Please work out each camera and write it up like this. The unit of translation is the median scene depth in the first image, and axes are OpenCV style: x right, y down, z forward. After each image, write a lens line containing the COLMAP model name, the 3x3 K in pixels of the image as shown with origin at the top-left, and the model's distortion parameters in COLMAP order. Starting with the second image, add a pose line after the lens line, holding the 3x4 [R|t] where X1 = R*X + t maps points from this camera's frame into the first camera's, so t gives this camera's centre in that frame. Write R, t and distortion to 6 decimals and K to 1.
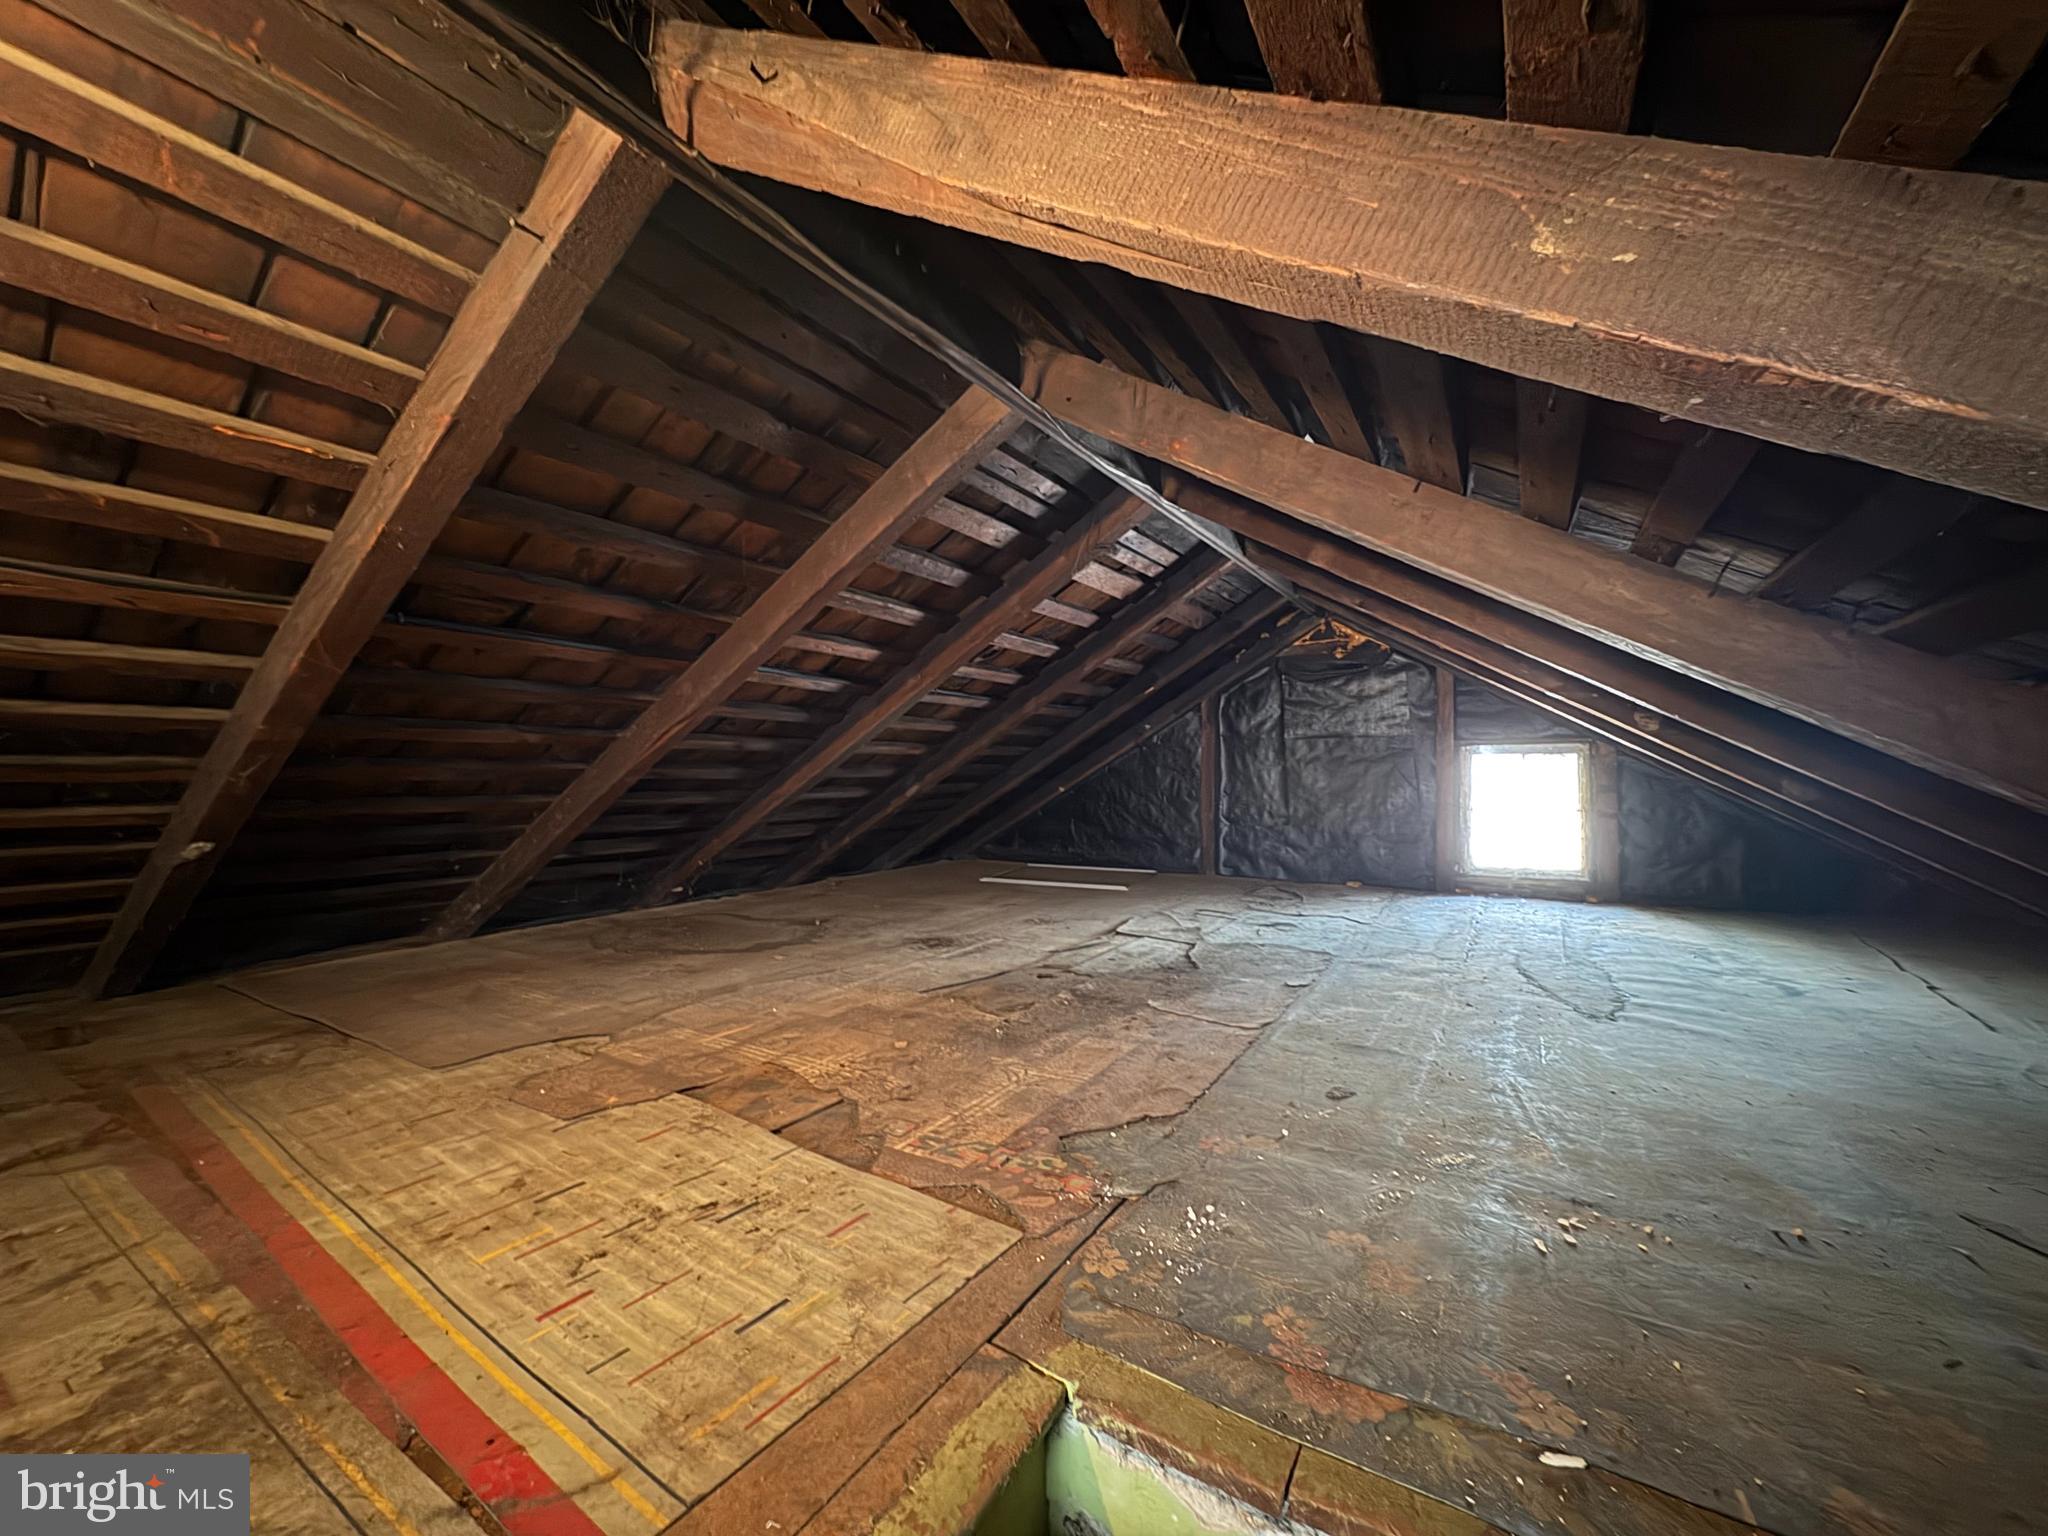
lens RADIAL K [[814.9, 0, 1024.2], [0, 814.9, 772.5], [0, 0, 1]] dist [-0.000645, 0.000391]
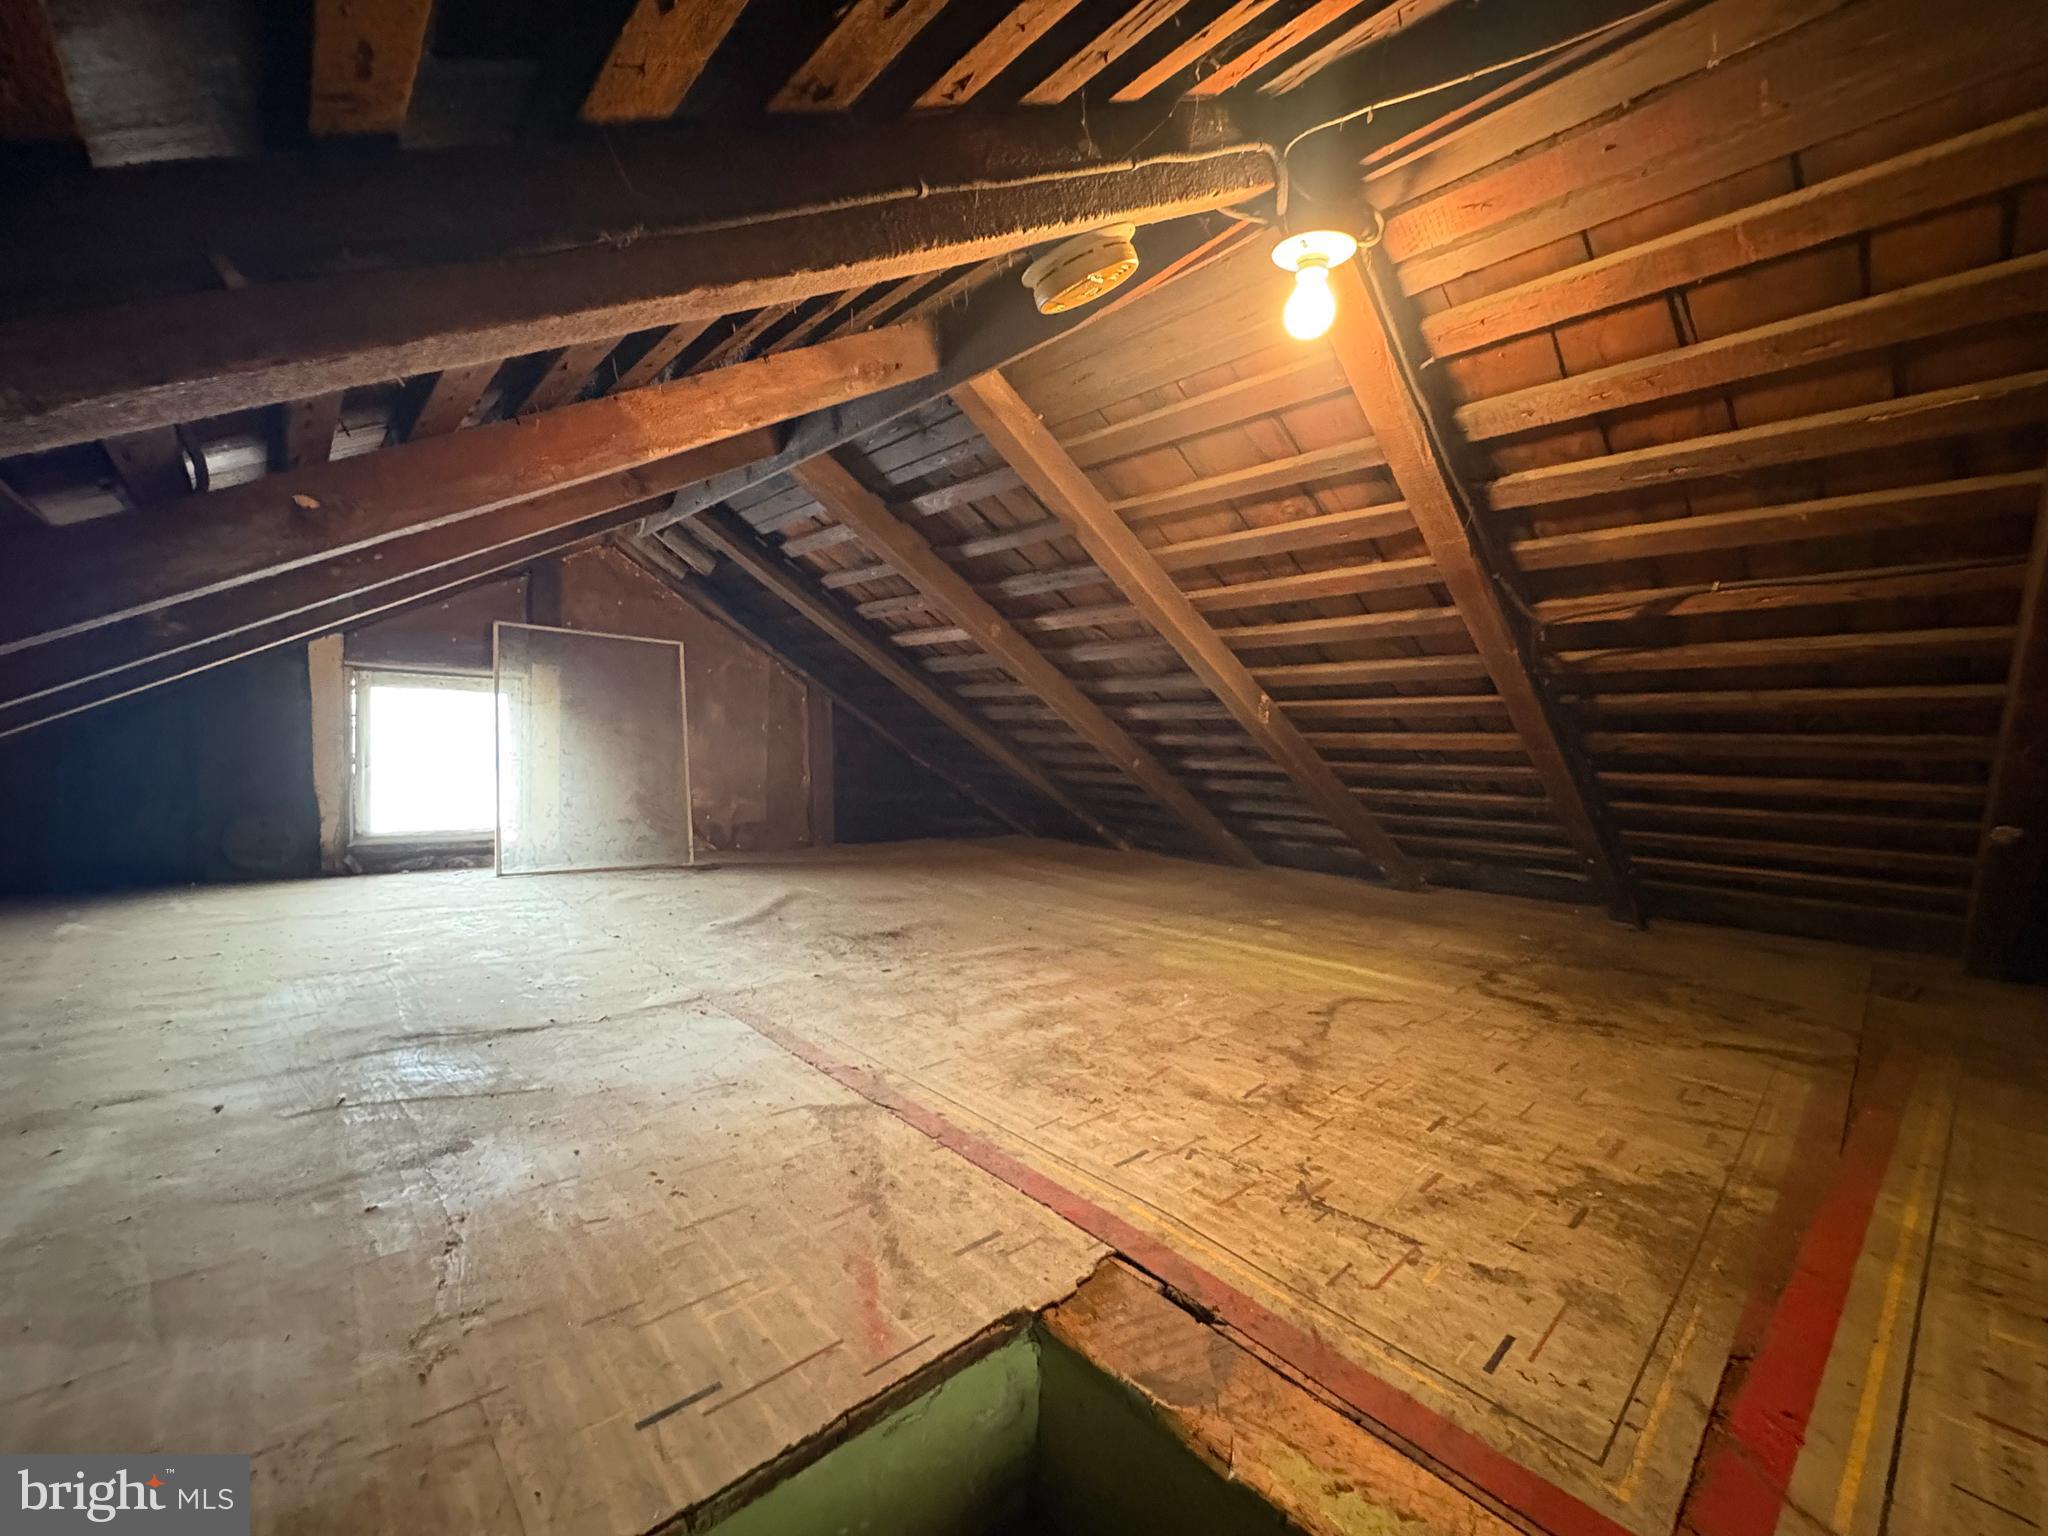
lens RADIAL K [[814.9, 0, 1022.8], [0, 814.9, 766.2], [0, 0, 1]] dist [-0.000645, 0.000391]
pose [[-0.265388, 0.023327, -0.963860, 0.409701], [-0.024710, 0.999214, 0.030986, 0.028521], [0.963825, 0.032040, -0.264603, 0.278132]]
